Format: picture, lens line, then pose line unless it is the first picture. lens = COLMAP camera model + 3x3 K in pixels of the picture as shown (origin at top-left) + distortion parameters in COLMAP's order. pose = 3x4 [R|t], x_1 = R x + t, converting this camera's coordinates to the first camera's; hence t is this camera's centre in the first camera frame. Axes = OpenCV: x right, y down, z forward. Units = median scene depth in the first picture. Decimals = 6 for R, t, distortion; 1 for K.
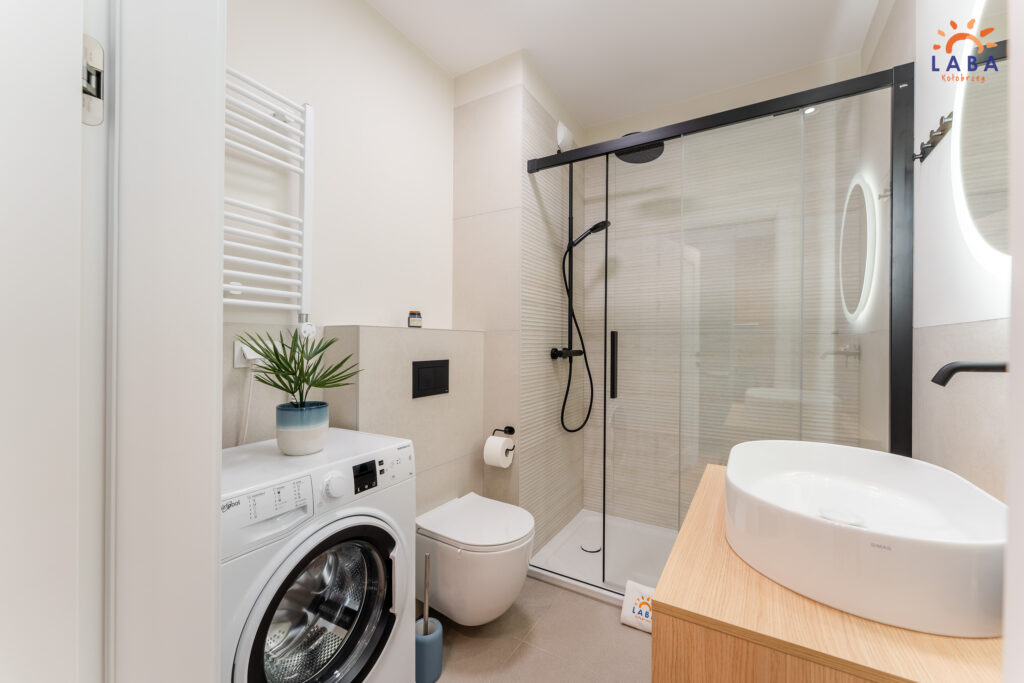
lens RADIAL K [[412.3, 0, 517.1], [0, 412.3, 342.0], [0, 0, 1]] dist [-0.000571, -0.001884]
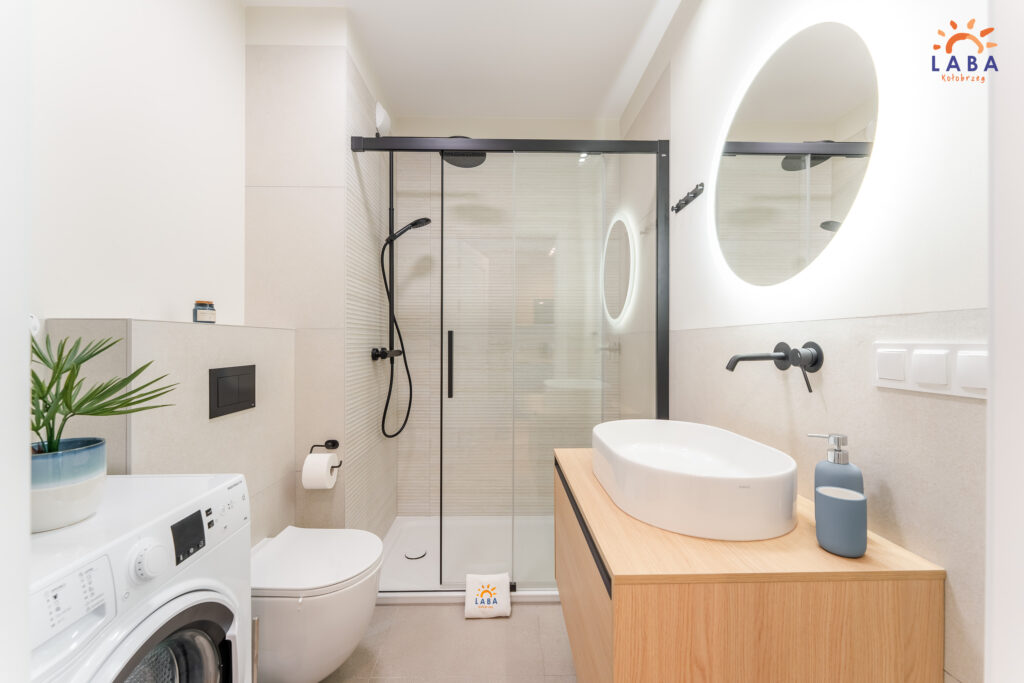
lens RADIAL K [[412.3, 0, 514.8], [0, 412.3, 341.3], [0, 0, 1]] dist [-0.000571, -0.001884]
pose [[0.844789, -0.004117, 0.535083, -0.169767], [0.003102, 0.999991, 0.002798, -0.002462], [-0.535090, -0.000704, 0.844795, 0.072467]]
